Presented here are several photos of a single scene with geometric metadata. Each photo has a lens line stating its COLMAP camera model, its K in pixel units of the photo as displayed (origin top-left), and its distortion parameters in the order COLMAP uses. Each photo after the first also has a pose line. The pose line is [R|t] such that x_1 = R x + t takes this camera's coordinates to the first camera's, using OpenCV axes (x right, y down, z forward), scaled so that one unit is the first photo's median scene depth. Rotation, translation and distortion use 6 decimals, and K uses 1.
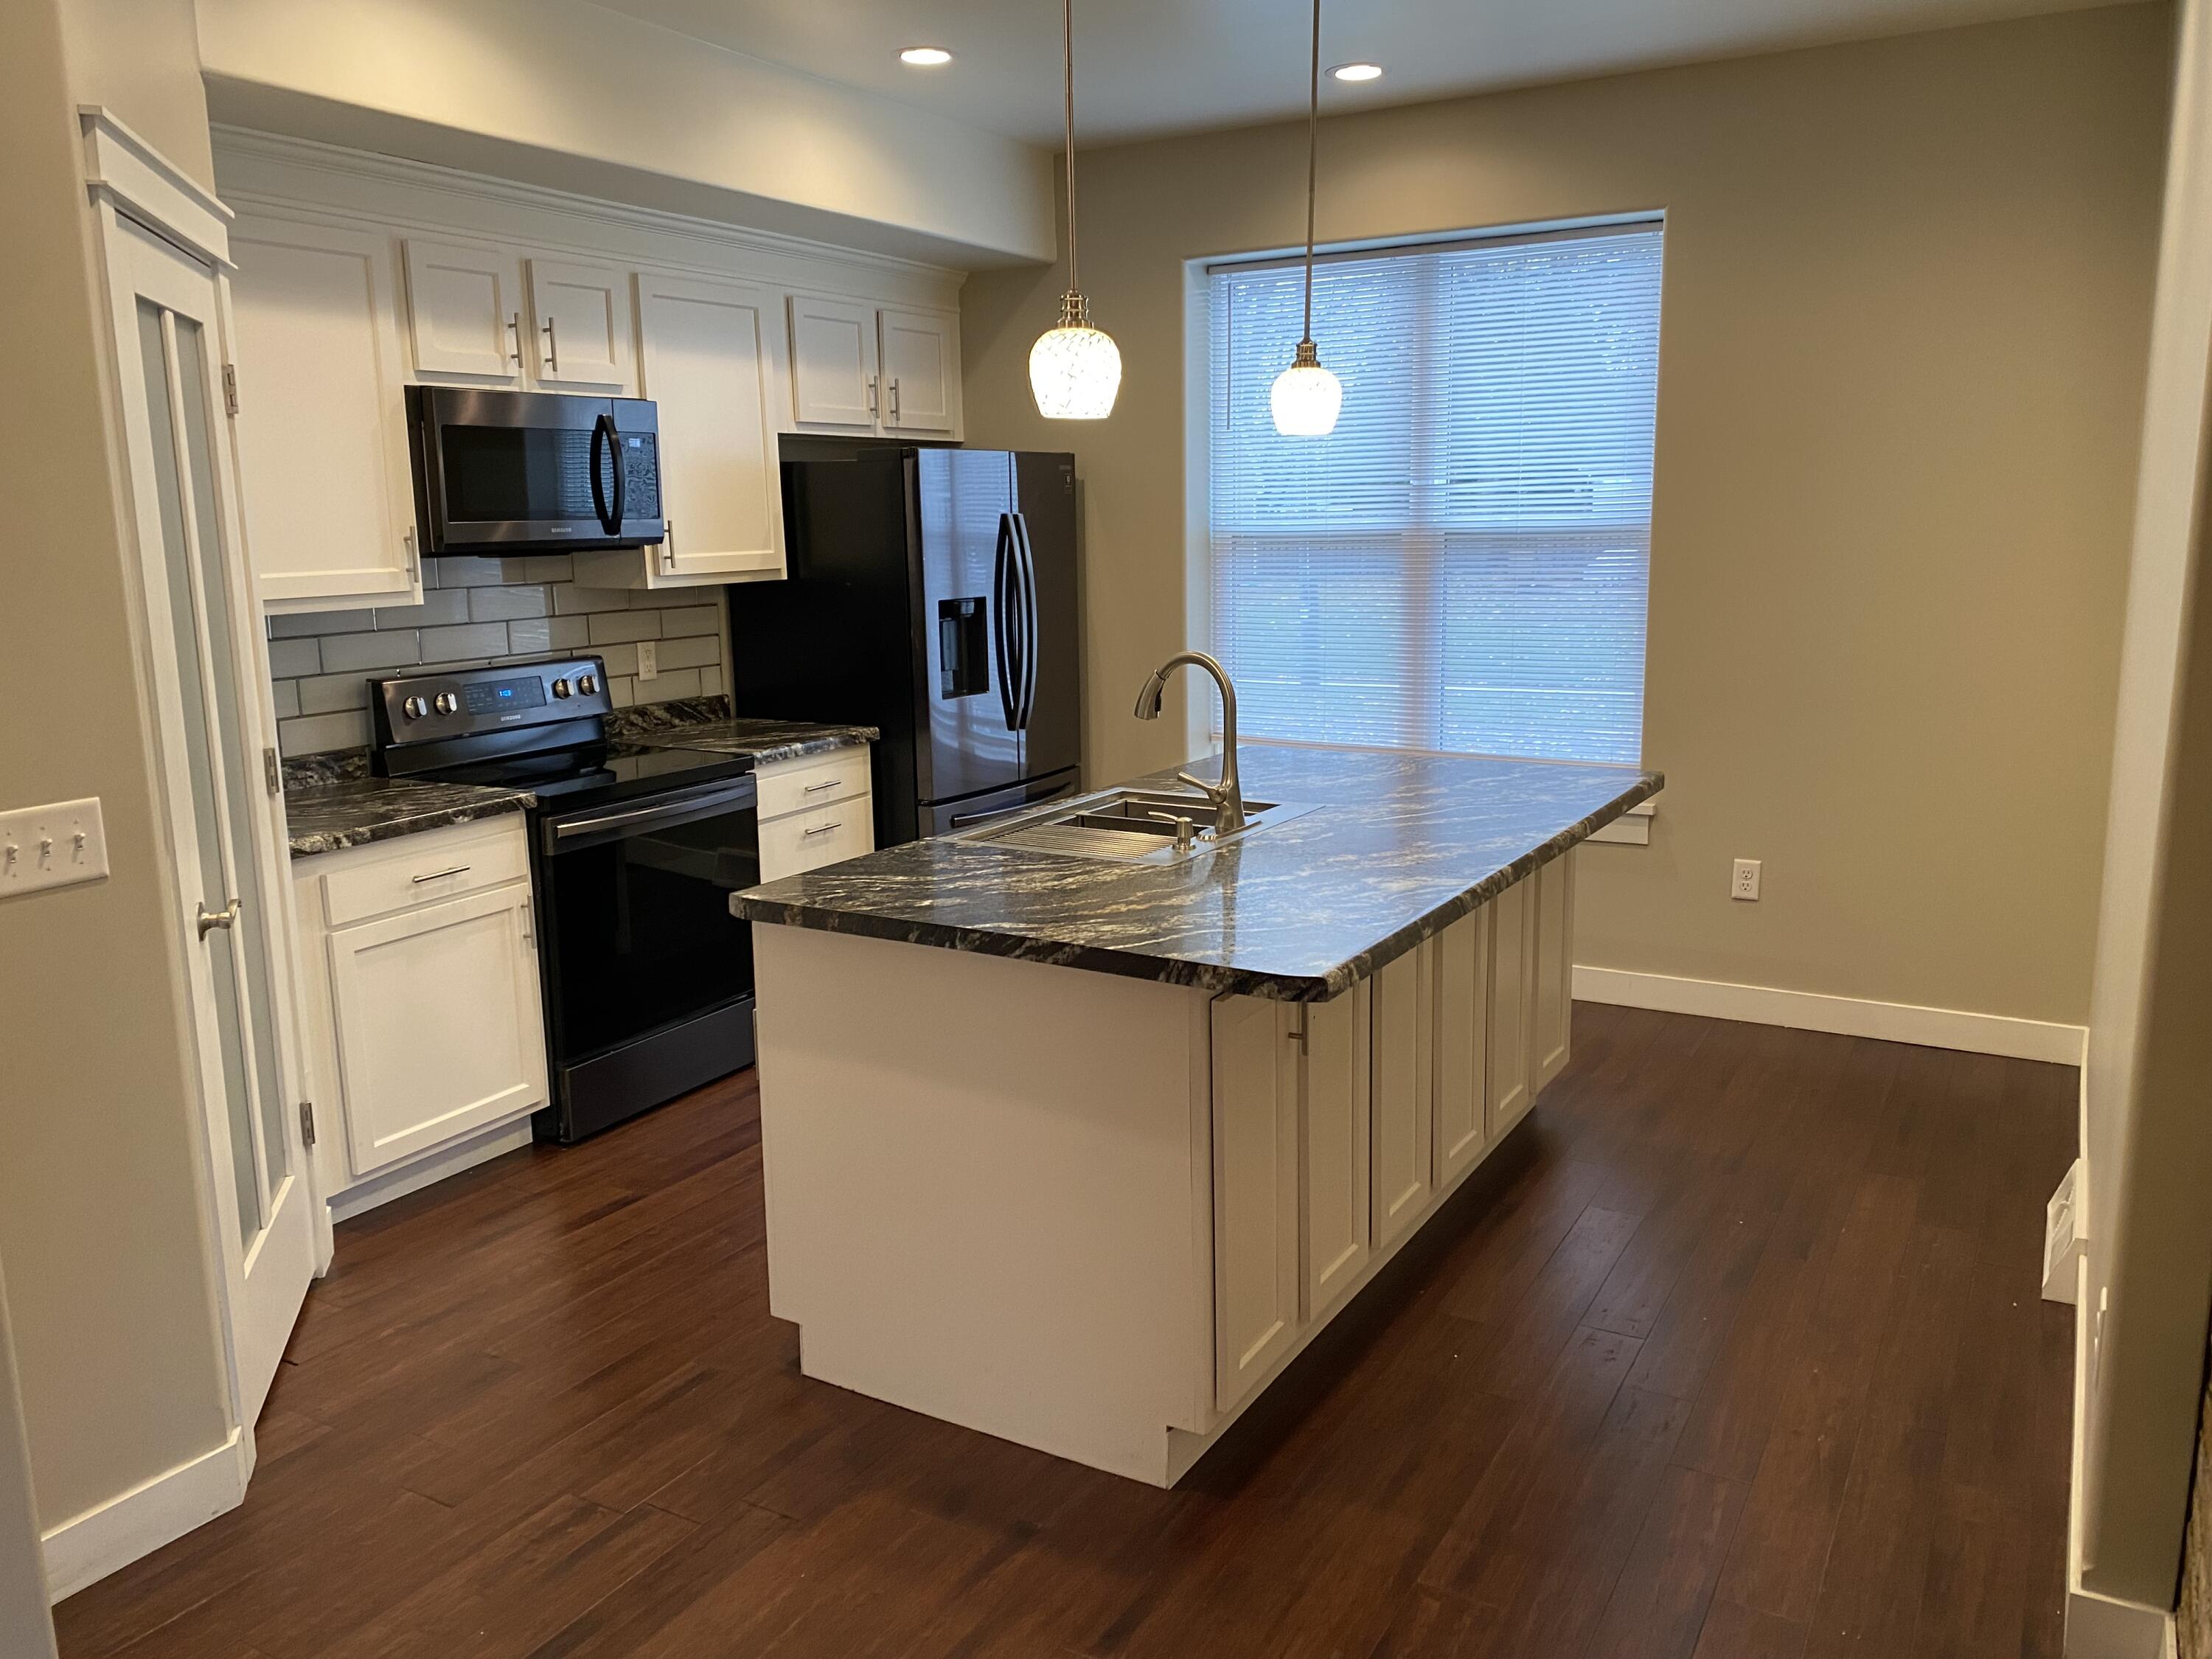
lens RADIAL K [[1718.1, 0, 1106.0], [0, 1718.1, 829.5], [0, 0, 1]] dist [0.112987, -0.125068]
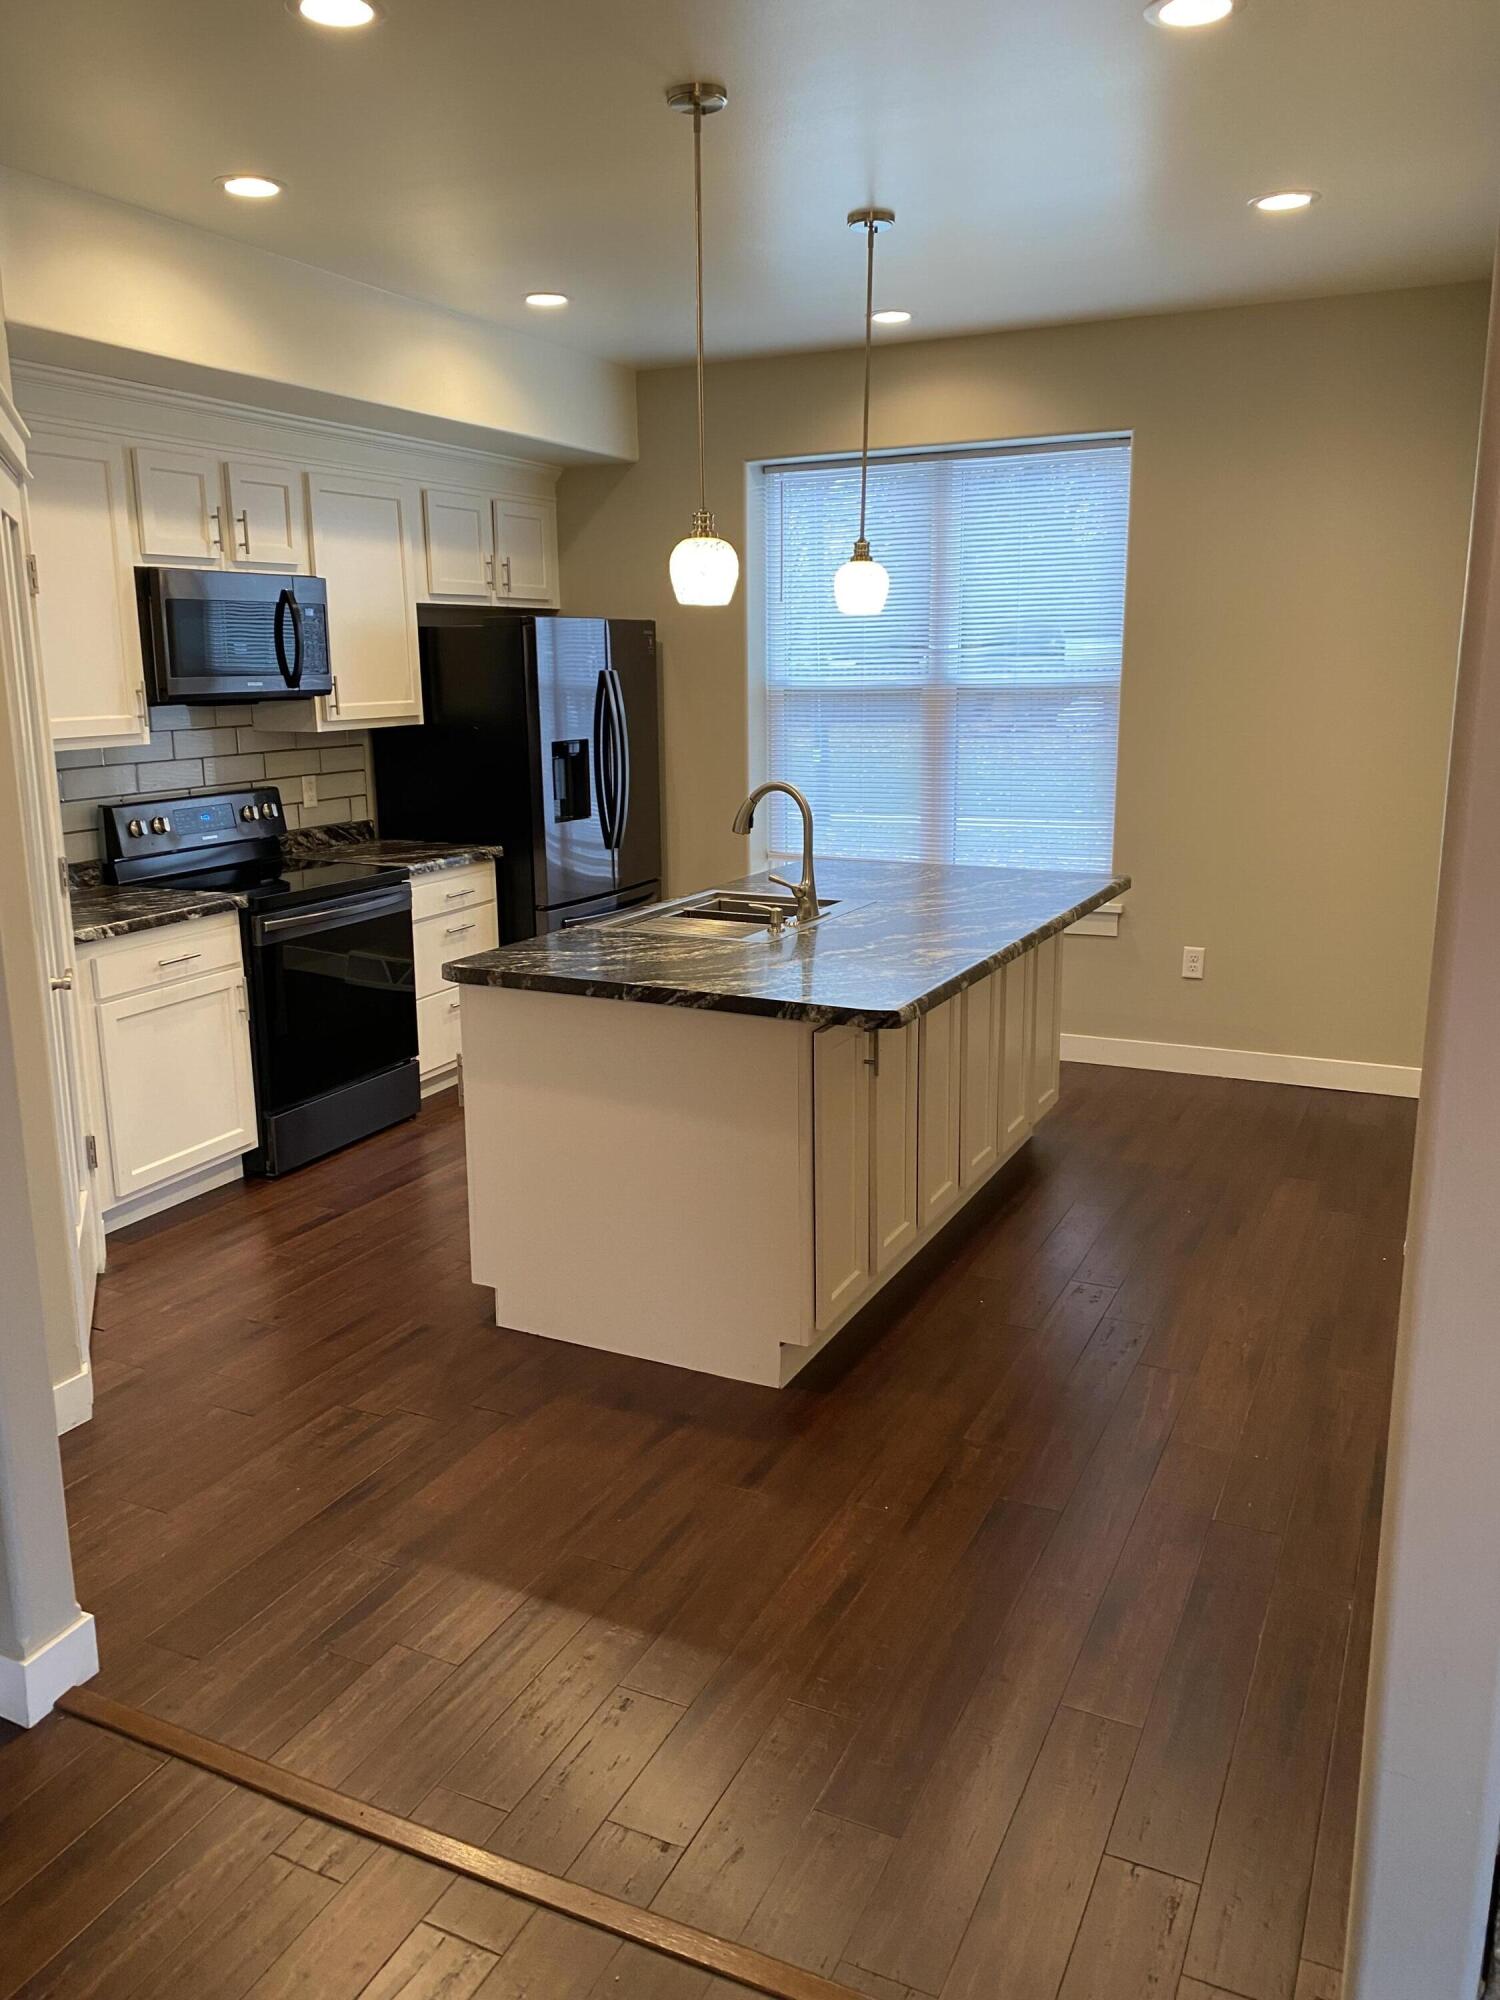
lens RADIAL K [[1493.1, 0, 739.0], [0, 1493.1, 986.7], [0, 0, 1]] dist [0.178452, -0.286050]
pose [[0.998137, -0.010344, 0.060134, -0.041016], [0.008620, 0.999546, 0.028854, 0.015652], [-0.060405, -0.028282, 0.997773, -0.114355]]
